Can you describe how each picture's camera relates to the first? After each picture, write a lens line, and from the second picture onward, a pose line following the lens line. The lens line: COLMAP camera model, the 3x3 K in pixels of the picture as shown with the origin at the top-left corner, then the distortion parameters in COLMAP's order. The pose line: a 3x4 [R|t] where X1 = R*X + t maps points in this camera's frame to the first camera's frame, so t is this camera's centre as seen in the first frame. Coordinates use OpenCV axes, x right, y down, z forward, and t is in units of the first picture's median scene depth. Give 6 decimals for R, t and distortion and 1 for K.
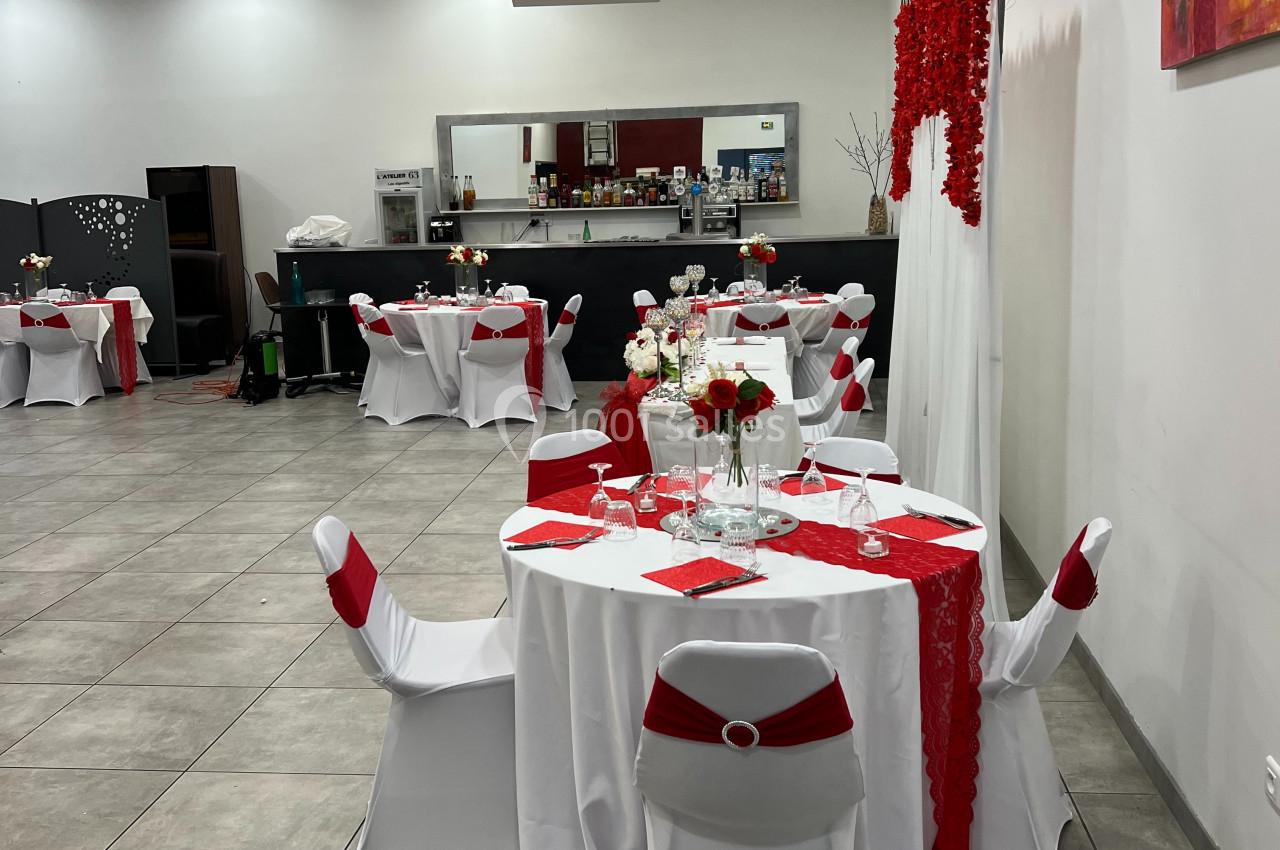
lens RADIAL K [[1288.4, 0, 636.1], [0, 1288.4, 407.9], [0, 0, 1]] dist [0.183299, -0.478030]
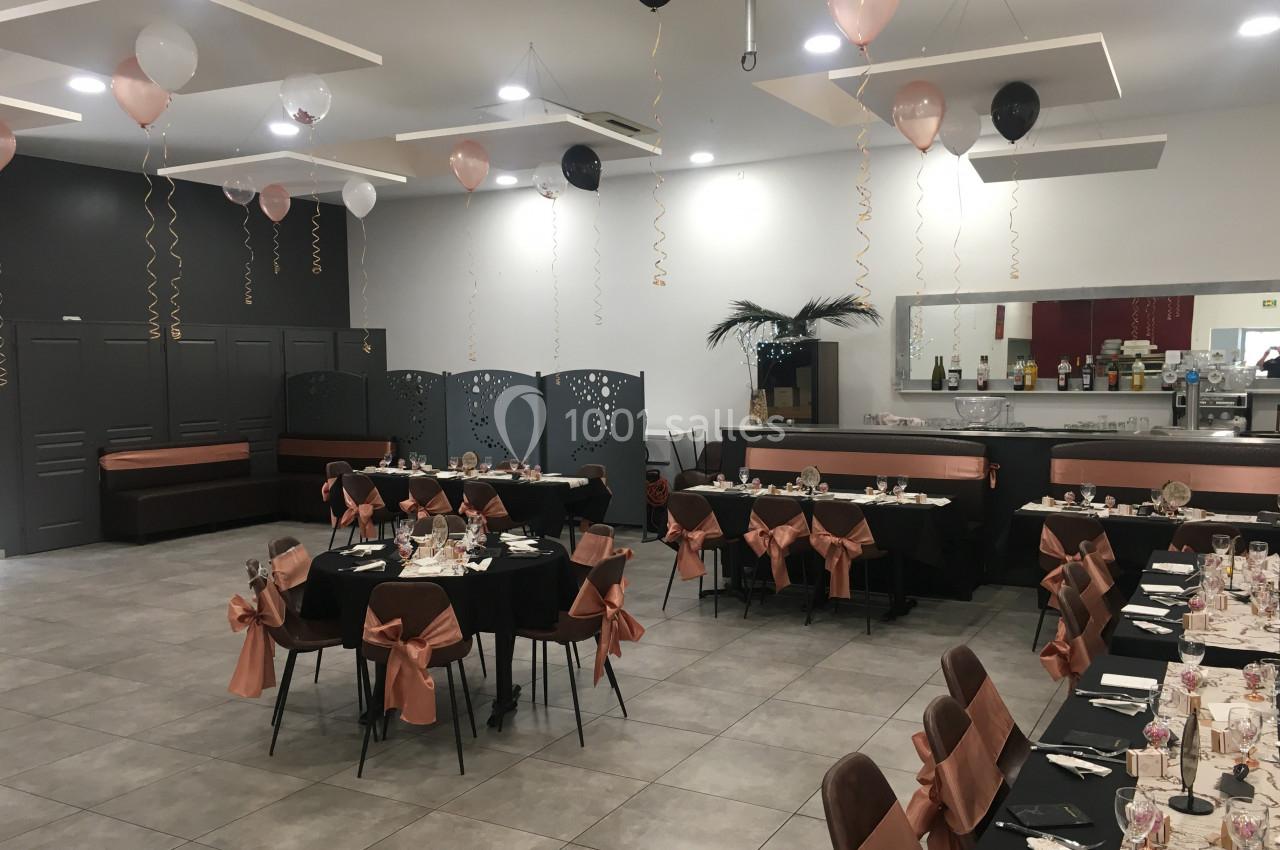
lens RADIAL K [[1091.6, 0, 638.5], [0, 1091.6, 426.9], [0, 0, 1]] dist [0.088319, -0.126365]
pose [[0.914882, 0.044100, -0.401306, 0.006293], [-0.084764, 0.992843, -0.084135, -0.058947], [0.394723, 0.110990, 0.912072, 0.257233]]
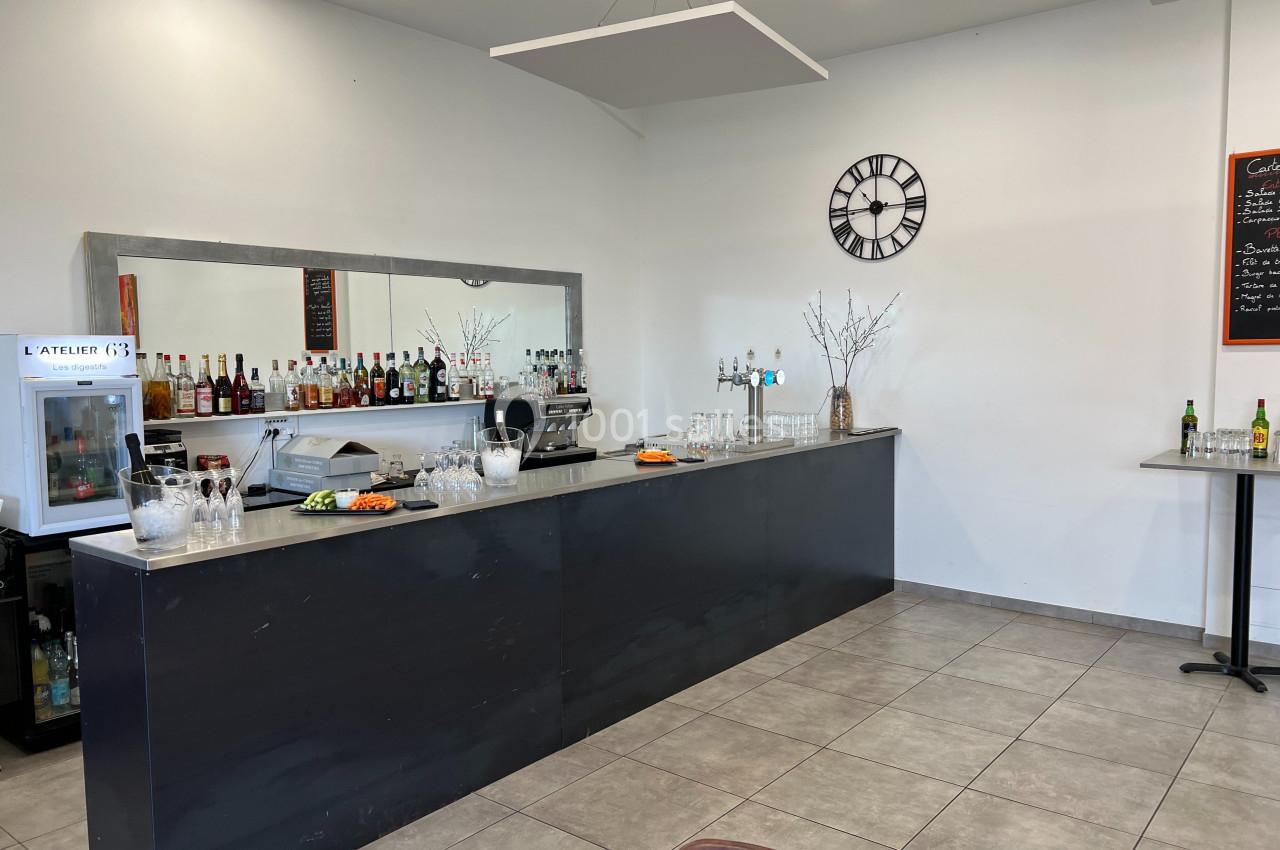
lens RADIAL K [[972.2, 0, 636.3], [0, 972.2, 427.0], [0, 0, 1]] dist [0.101424, -0.158282]
pose [[0.535815, -0.043760, 0.843201, -0.599828], [0.138191, 0.989735, -0.036449, -0.181282], [-0.832950, 0.136052, 0.536361, 1.056575]]
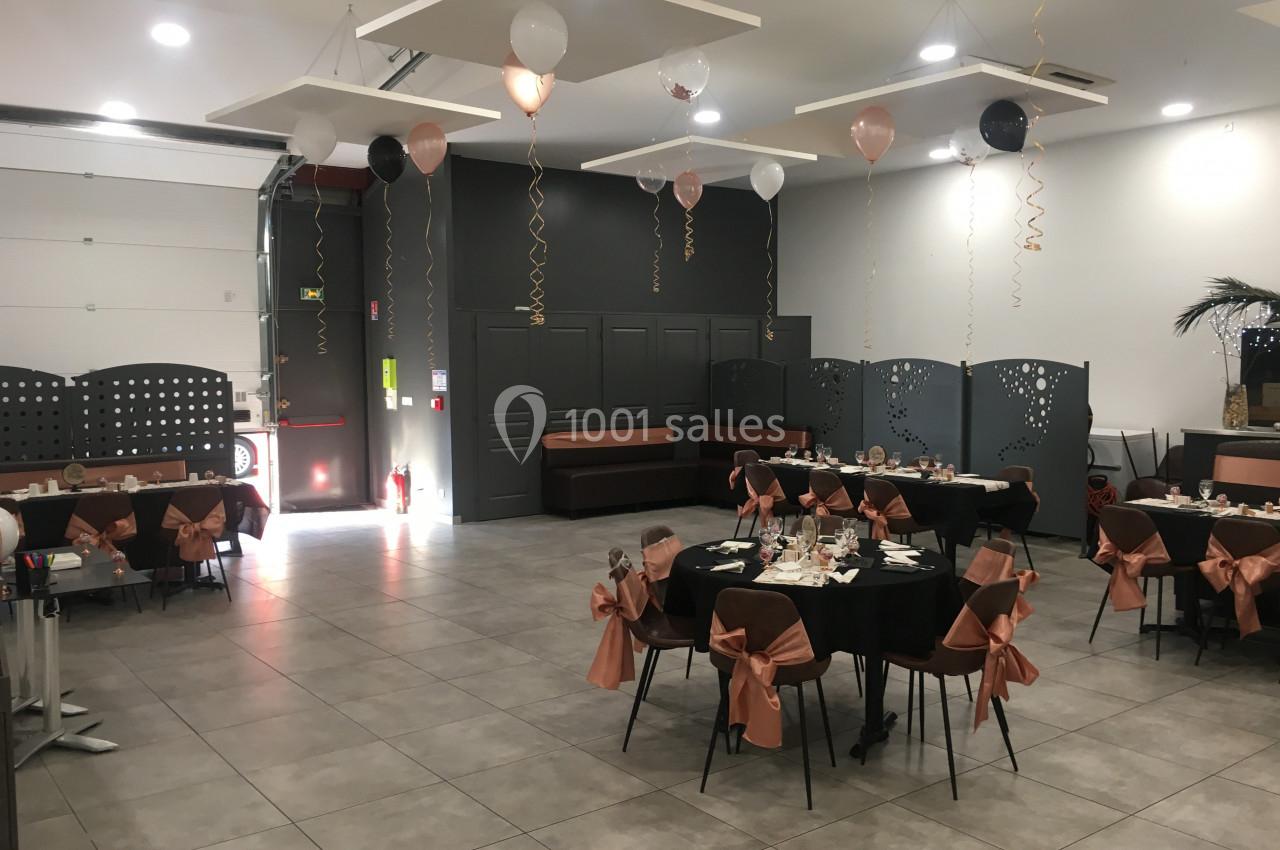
lens RADIAL K [[1091.6, 0, 638.5], [0, 1091.6, 426.9], [0, 0, 1]] dist [0.088319, -0.126365]
pose [[0.679995, 0.076965, -0.729166, 0.007412], [-0.141172, 0.989611, -0.027197, -0.071530], [0.719498, 0.121432, 0.683796, 0.336016]]
